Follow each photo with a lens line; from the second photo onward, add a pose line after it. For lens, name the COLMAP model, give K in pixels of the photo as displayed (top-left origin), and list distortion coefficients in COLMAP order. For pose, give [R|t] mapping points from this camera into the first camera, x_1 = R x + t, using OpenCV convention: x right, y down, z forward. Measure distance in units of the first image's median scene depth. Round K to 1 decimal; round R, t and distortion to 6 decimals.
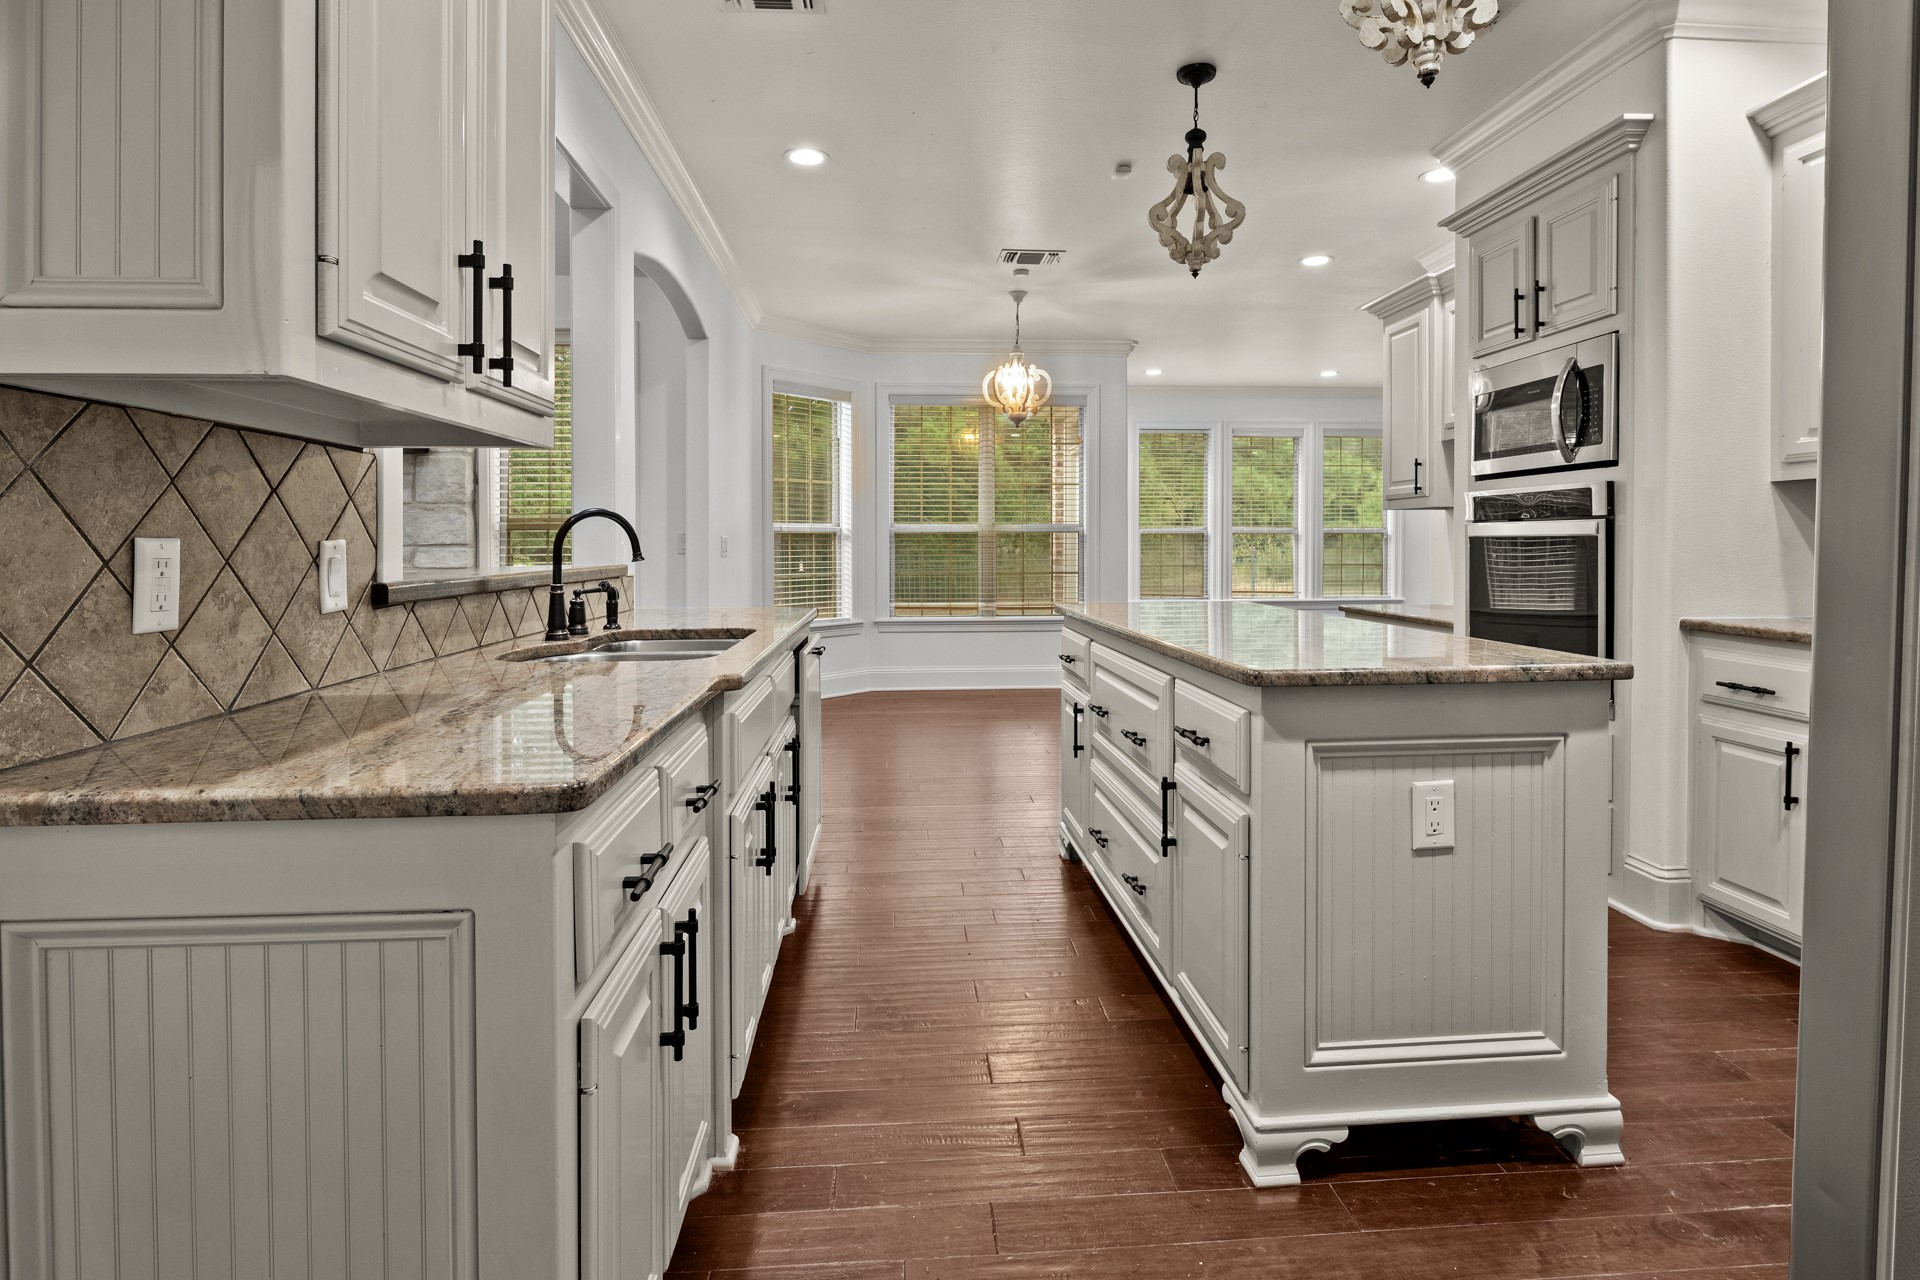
lens RADIAL K [[987.4, 0, 962.2], [0, 987.4, 553.9], [0, 0, 1]] dist [-0.006296, -0.000689]
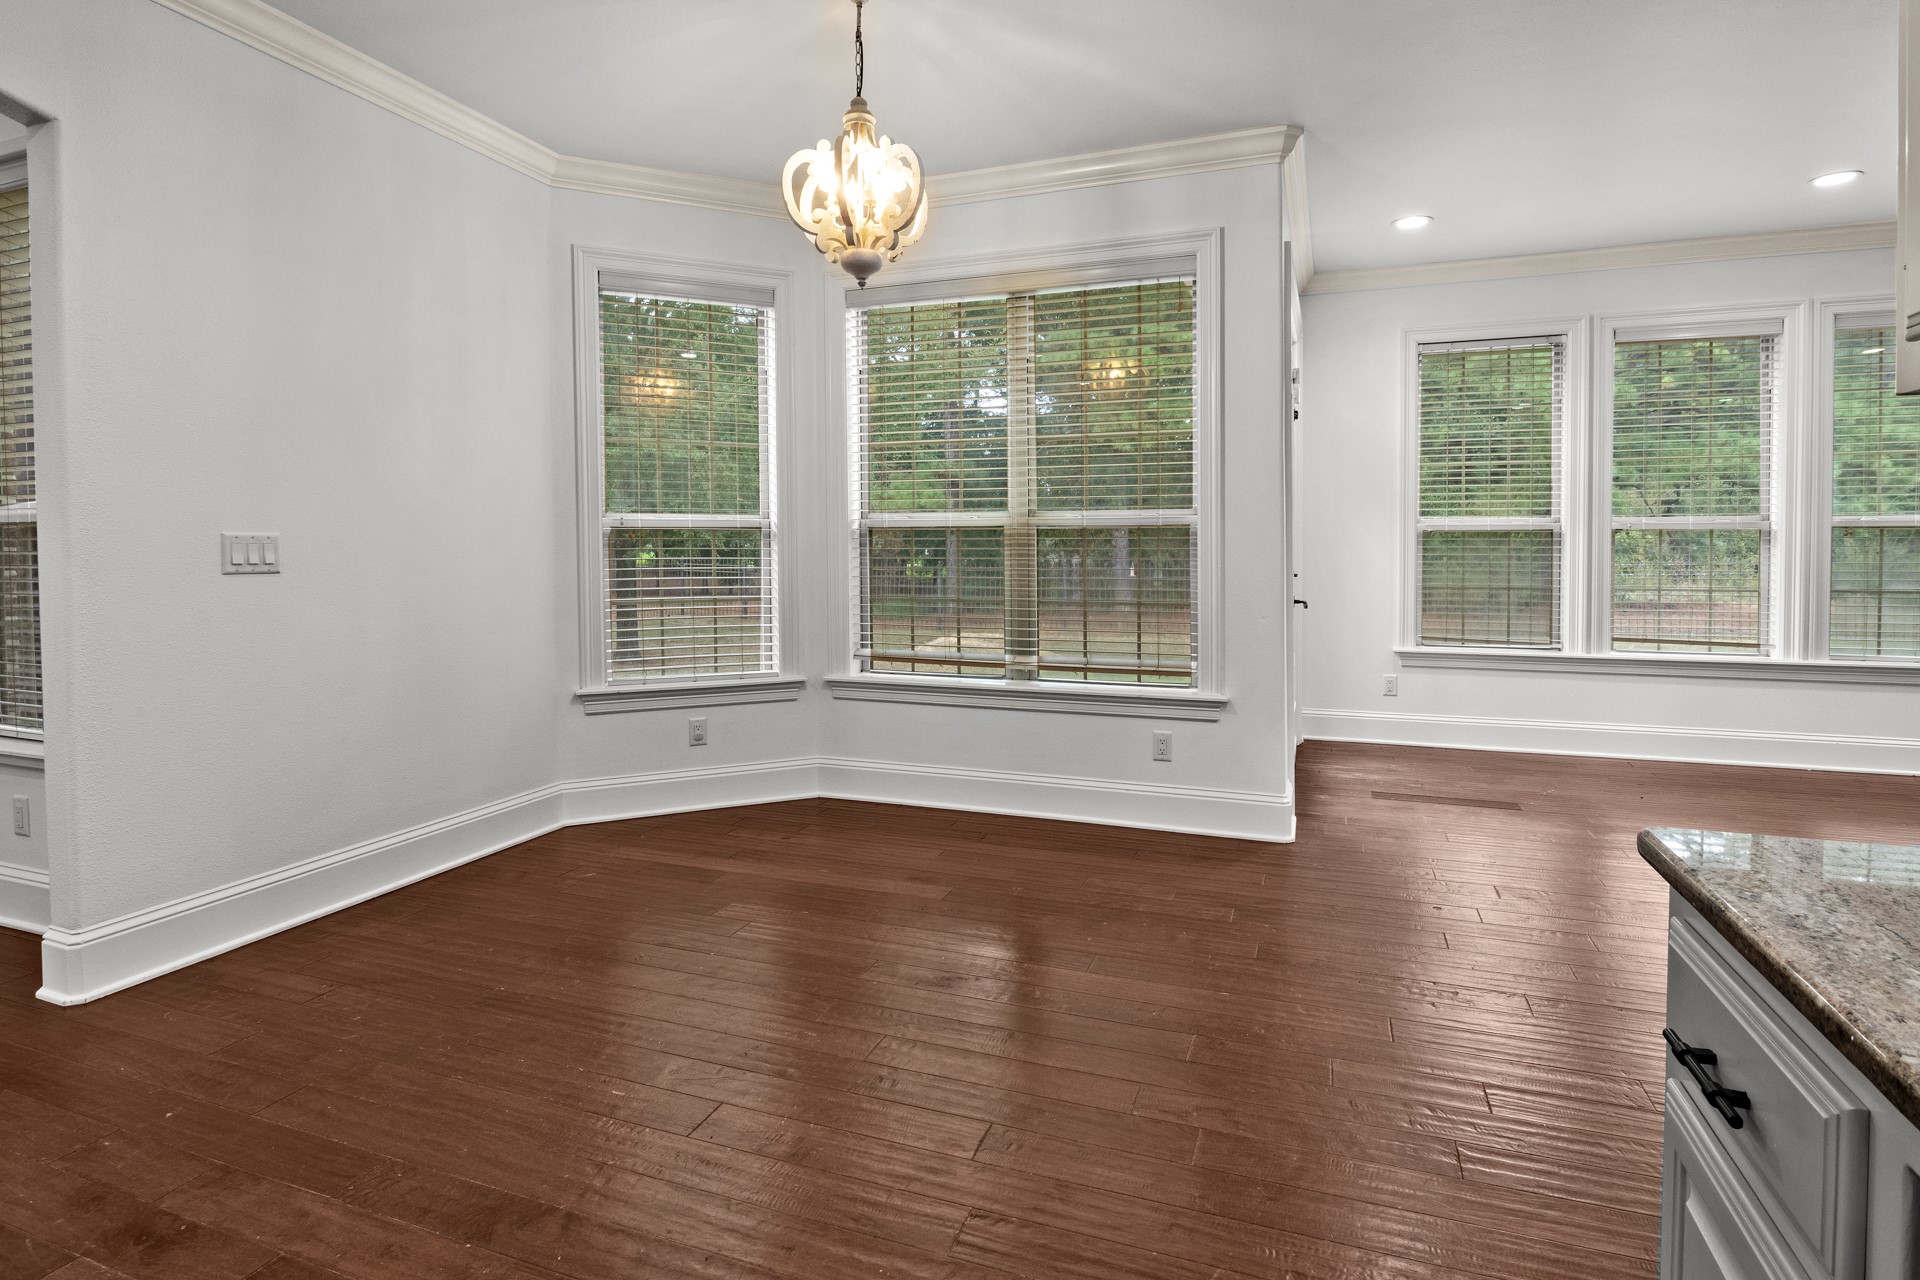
lens RADIAL K [[987.4, 0, 962.2], [0, 987.4, 553.9], [0, 0, 1]] dist [-0.006296, -0.000689]
pose [[0.911784, 0.005777, -0.410629, 0.567277], [-0.005579, 0.999983, 0.001681, -0.019631], [0.410632, 0.000758, 0.911801, 1.242755]]
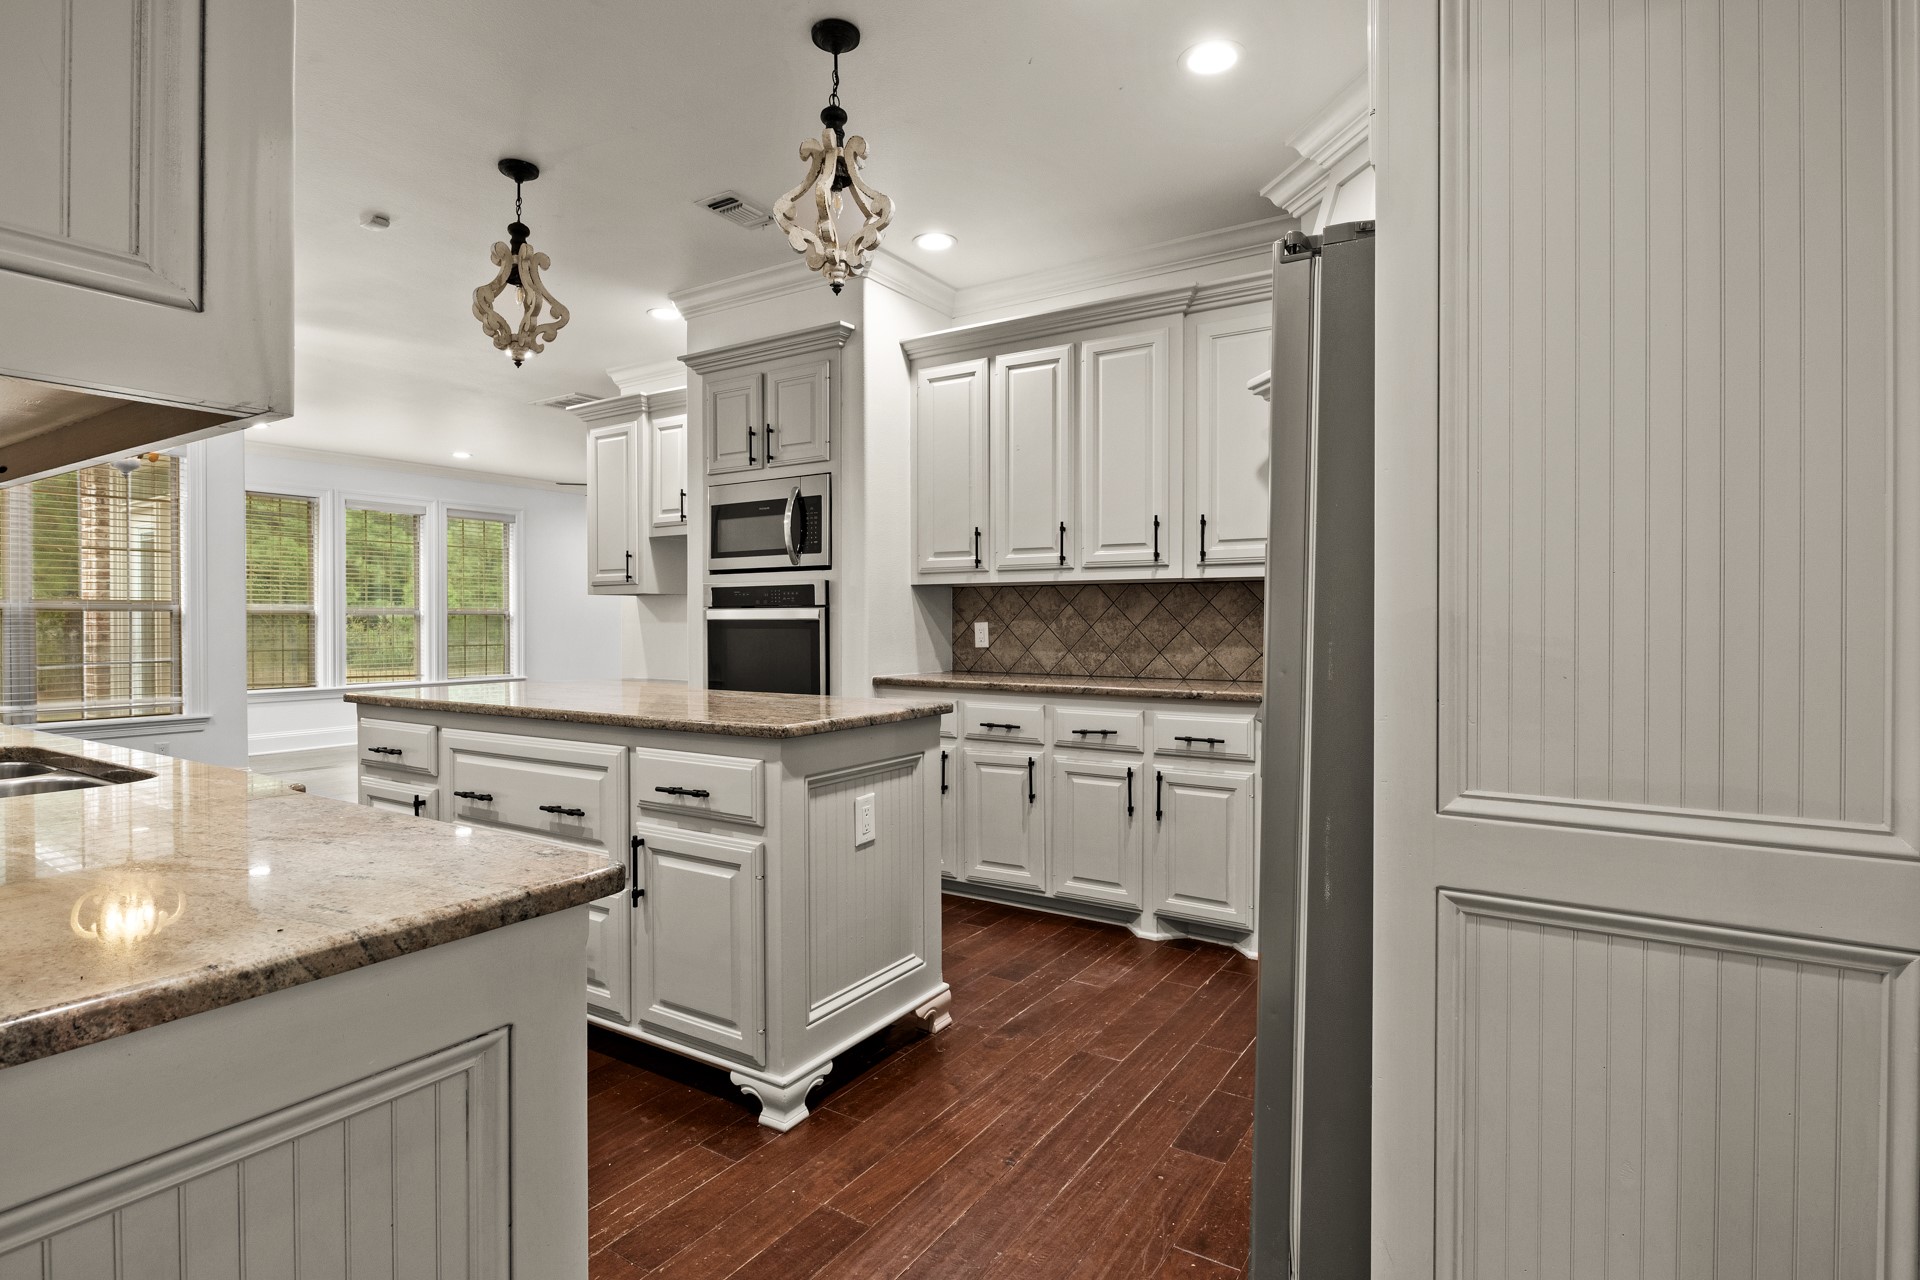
lens RADIAL K [[964.4, 0, 961.1], [0, 964.4, 625.0], [0, 0, 1]] dist [-0.017928, -0.000235]
pose [[0.598524, -0.000249, 0.801105, -0.315326], [0.008167, 0.999950, -0.005791, -0.001741], [-0.801063, 0.010009, 0.598496, 0.038216]]
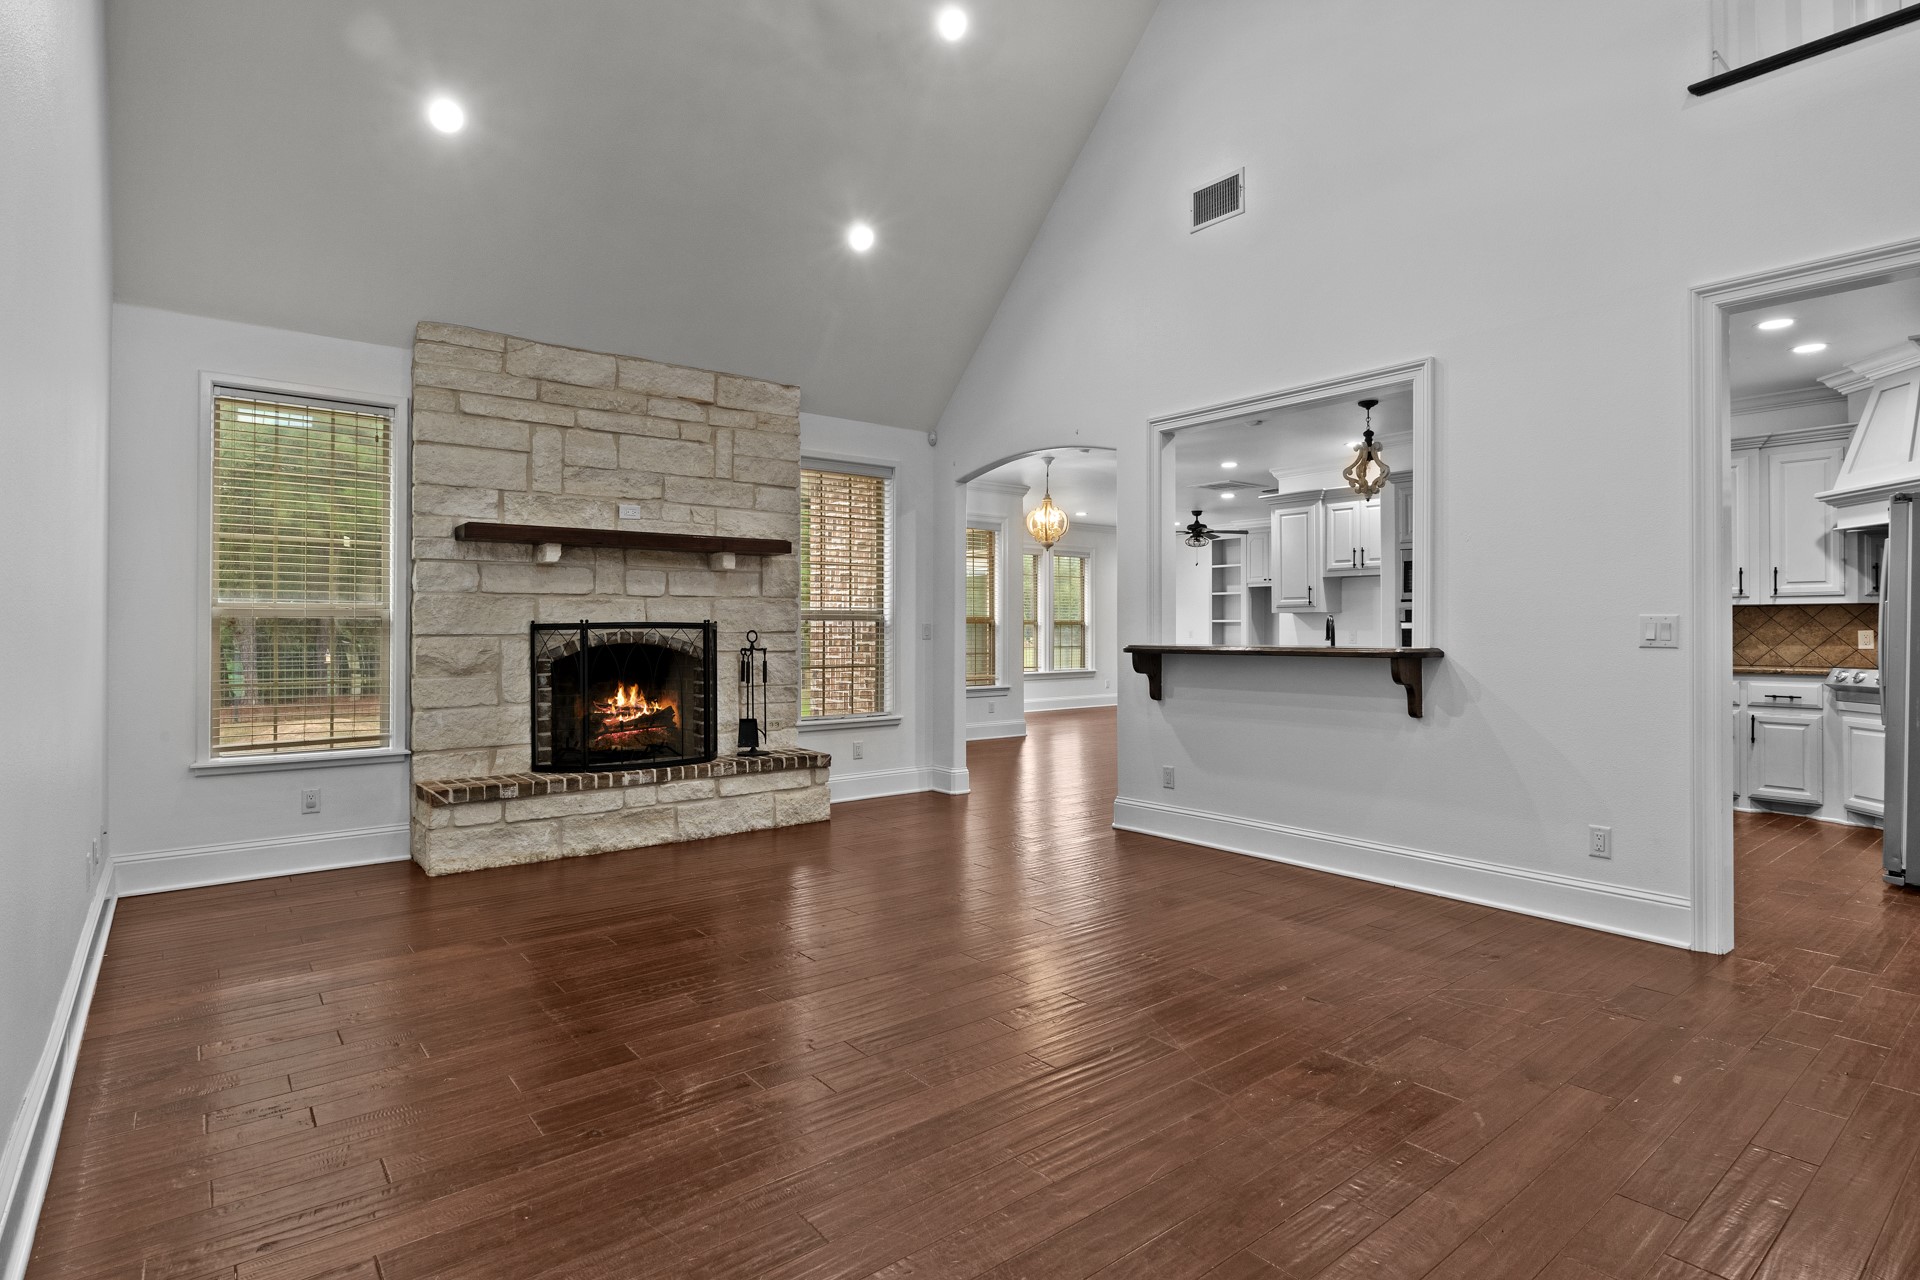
lens RADIAL K [[968.5, 0, 959.1], [0, 968.5, 622.6], [0, 0, 1]] dist [-0.002385, -0.000457]
pose [[0.820737, 0.004948, 0.571284, -1.743047], [0.005818, 0.999838, -0.017019, -0.001489], [-0.571276, 0.017292, 0.820576, -0.173796]]
